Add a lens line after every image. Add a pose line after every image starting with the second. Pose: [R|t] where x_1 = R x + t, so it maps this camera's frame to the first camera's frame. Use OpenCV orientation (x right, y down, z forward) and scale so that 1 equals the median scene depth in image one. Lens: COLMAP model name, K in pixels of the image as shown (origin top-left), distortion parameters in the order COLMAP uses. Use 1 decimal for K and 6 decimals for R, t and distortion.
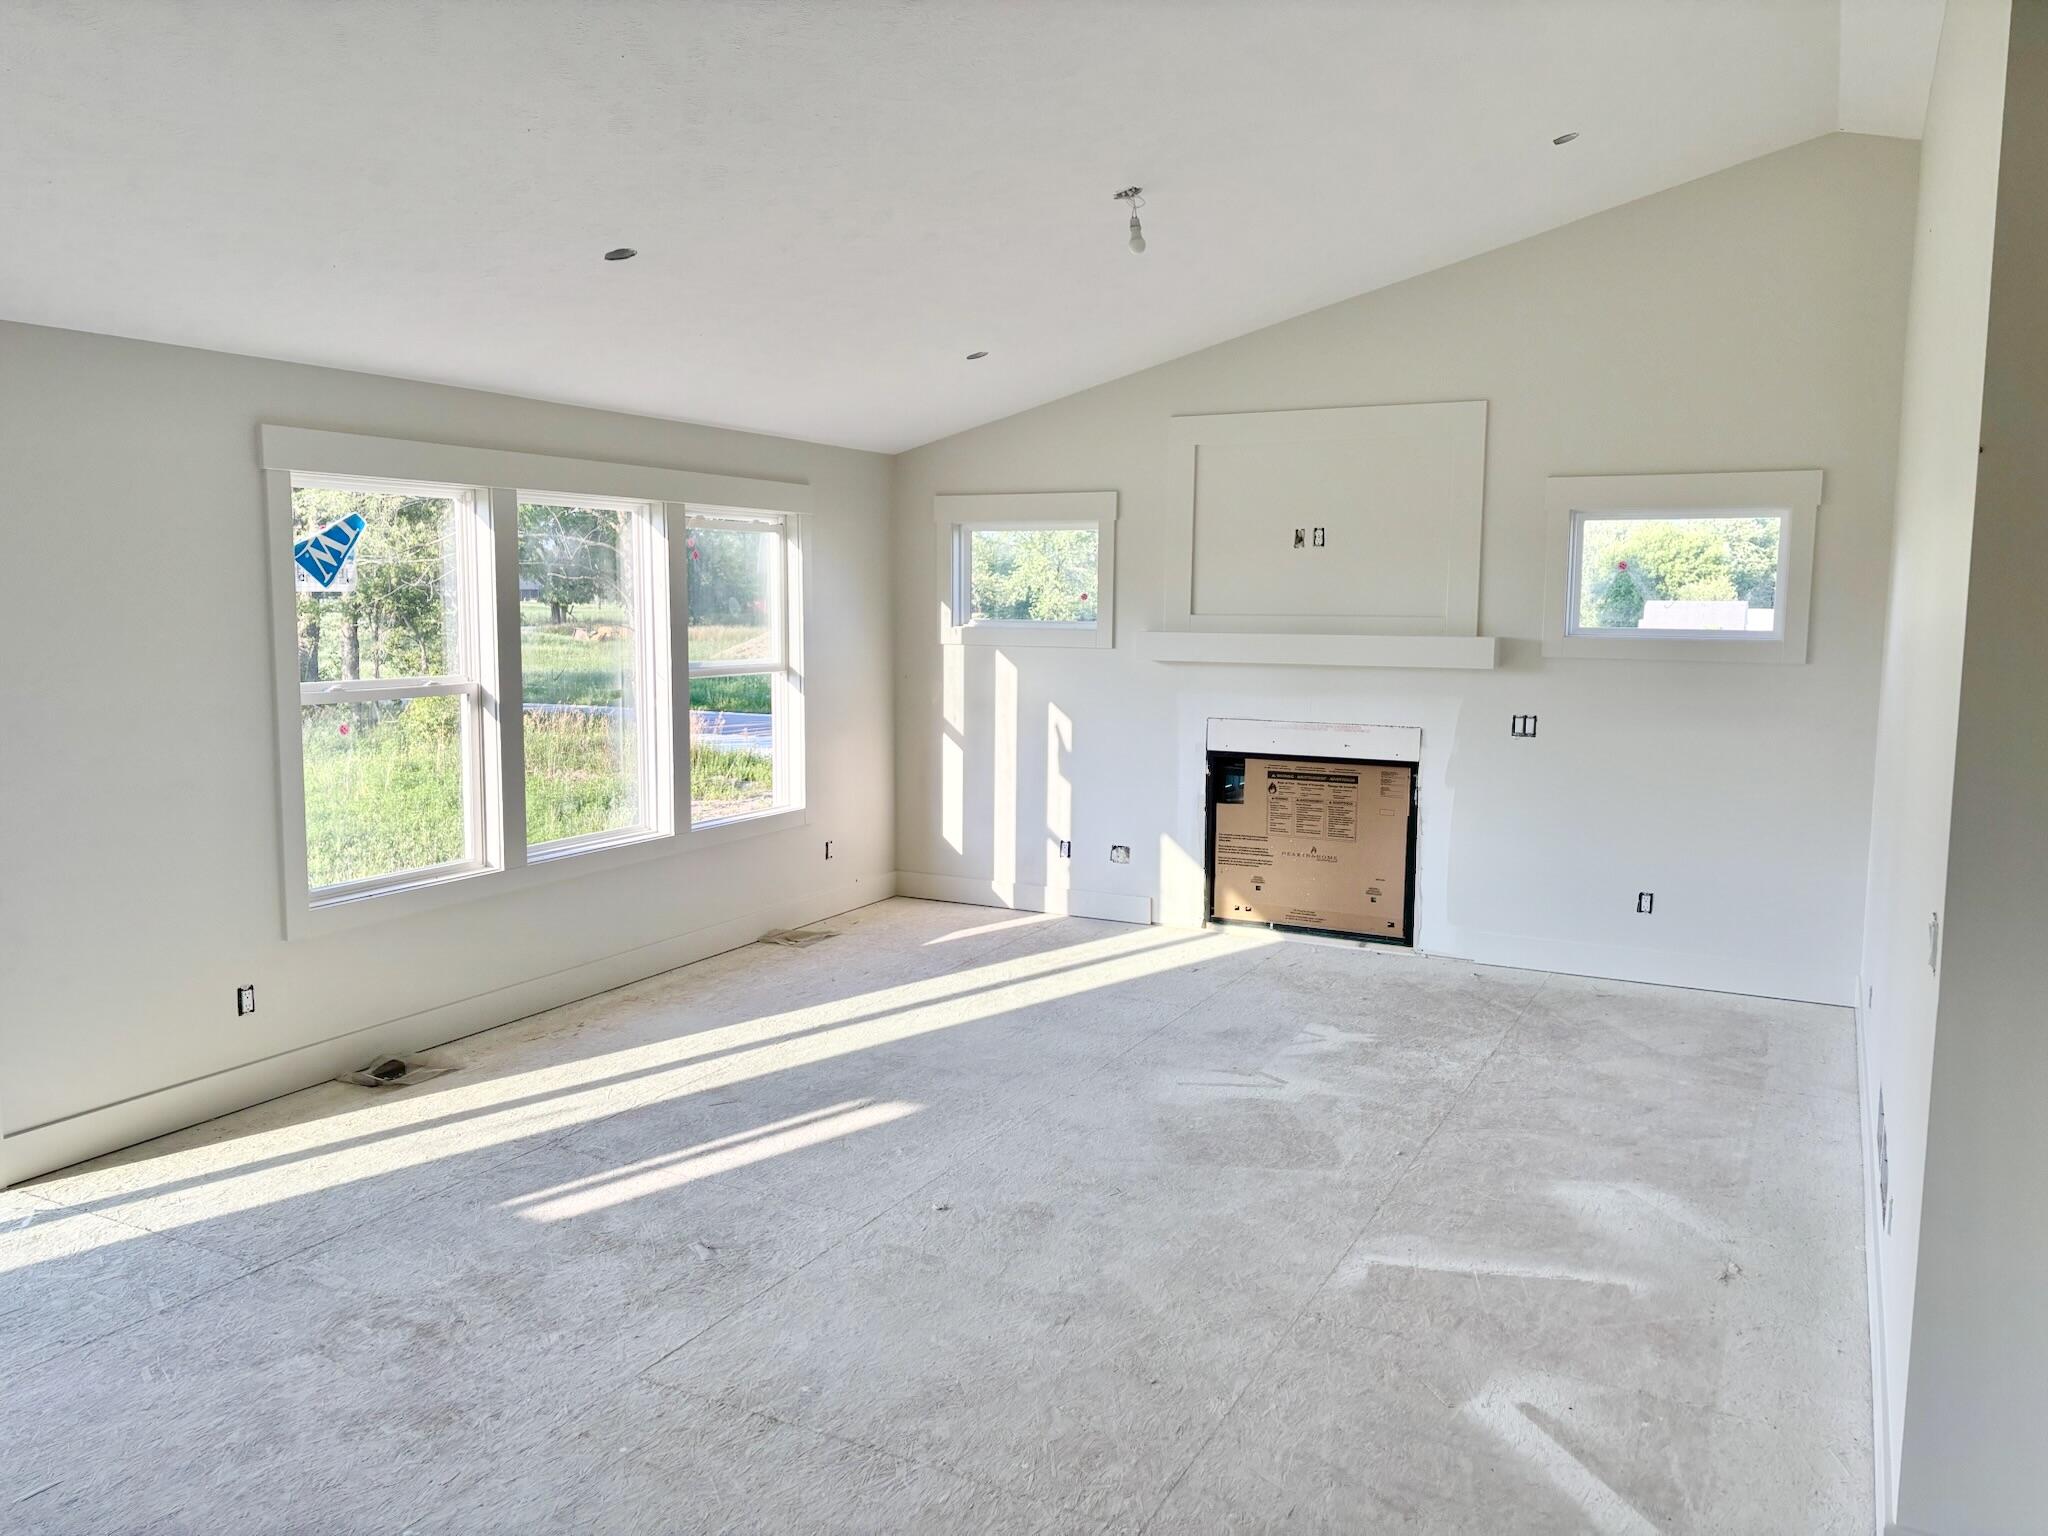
lens RADIAL K [[1543.7, 0, 1020.4], [0, 1543.7, 765.6], [0, 0, 1]] dist [0.049569, 0.001557]
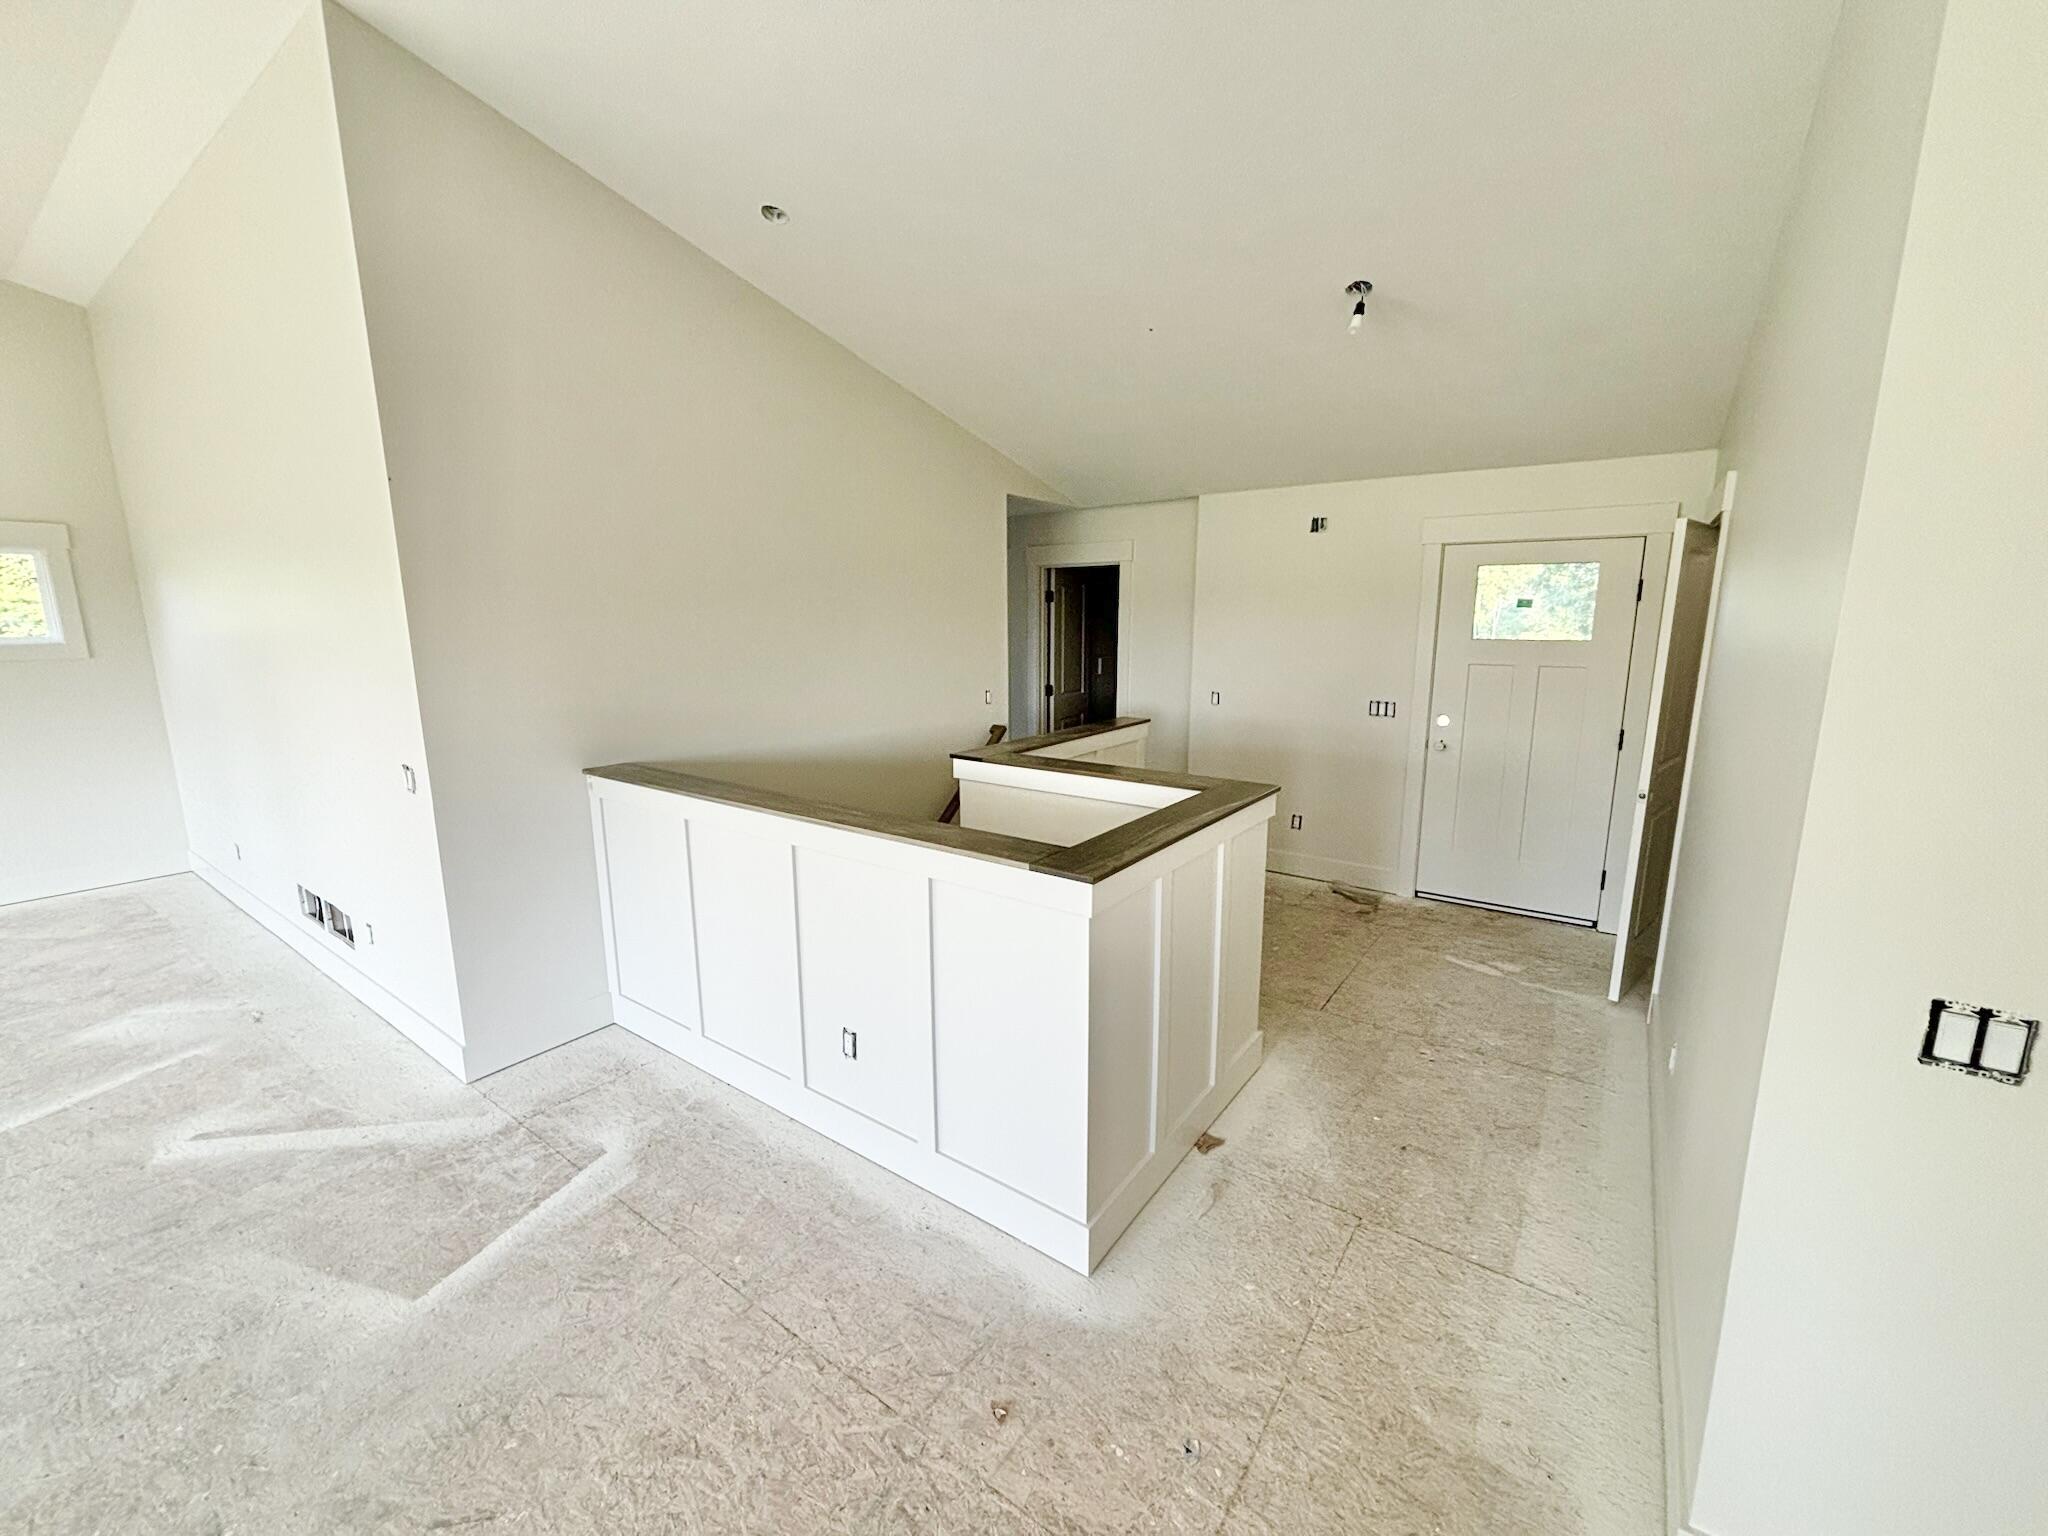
lens RADIAL K [[826.8, 0, 1026.3], [0, 826.8, 766.2], [0, 0, 1]] dist [0.003557, 0.000297]
pose [[0.150924, -0.191570, 0.969806, -0.238133], [0.116681, 0.977637, 0.174959, 0.001423], [-0.981635, 0.086753, 0.169902, 0.016543]]
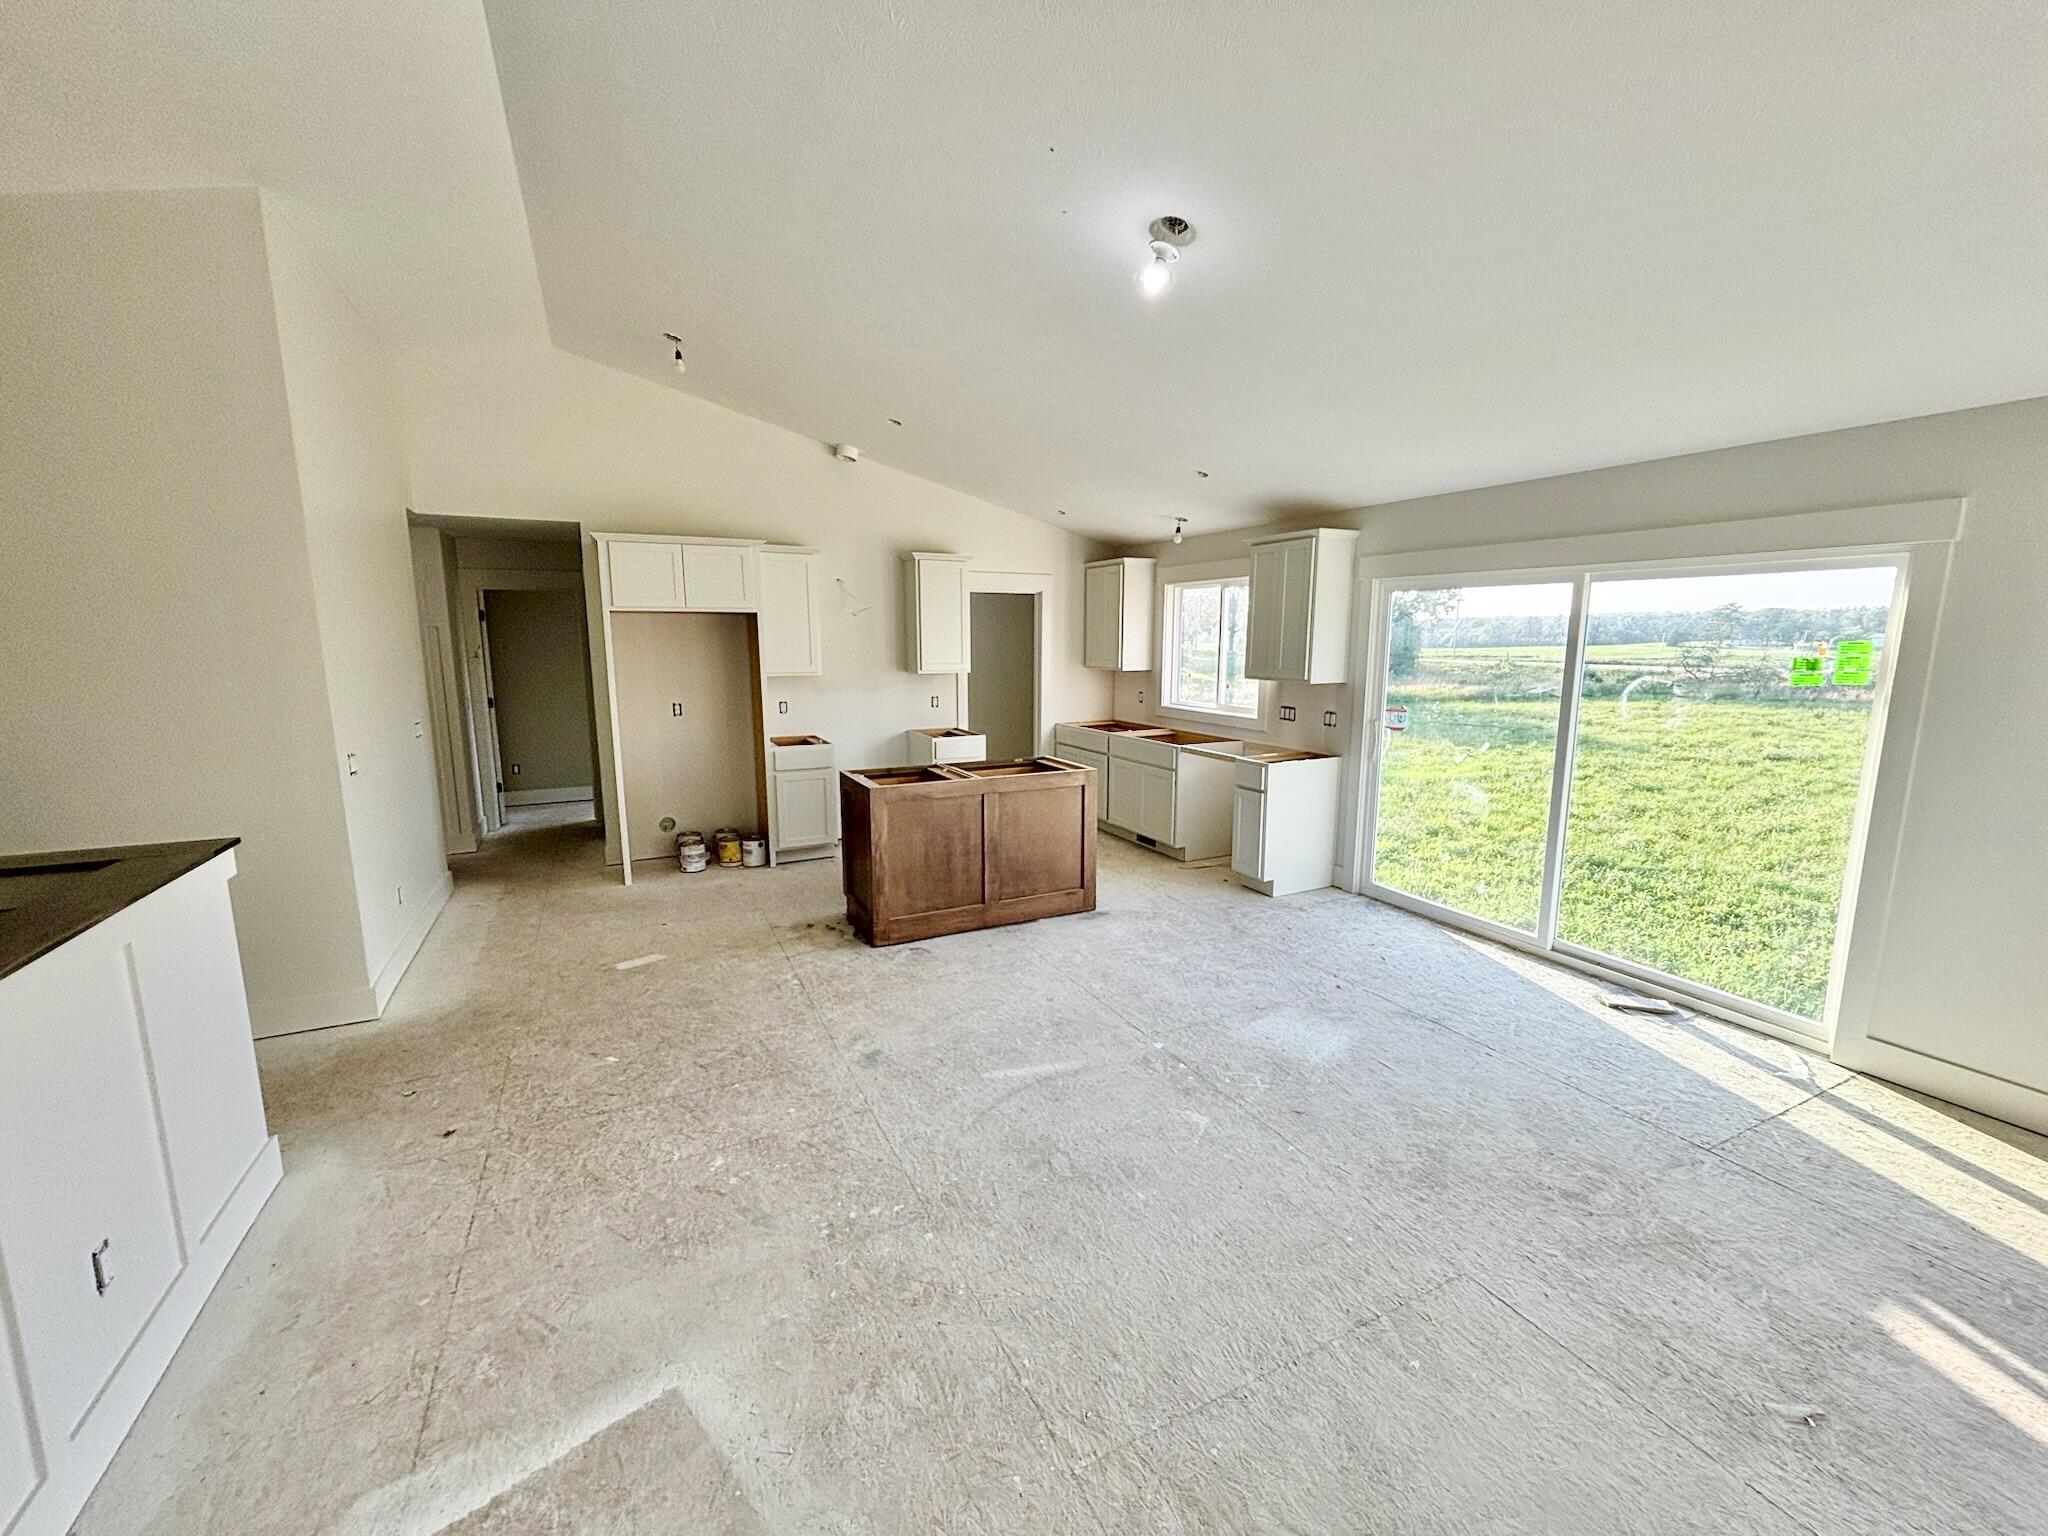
lens RADIAL K [[826.8, 0, 1022.5], [0, 826.8, 770.9], [0, 0, 1]] dist [0.003557, 0.000297]
pose [[-0.593449, 0.119438, -0.795960, 0.358808], [-0.094494, 0.971750, 0.216269, -0.079516], [0.799305, 0.203558, -0.565398, 0.859032]]
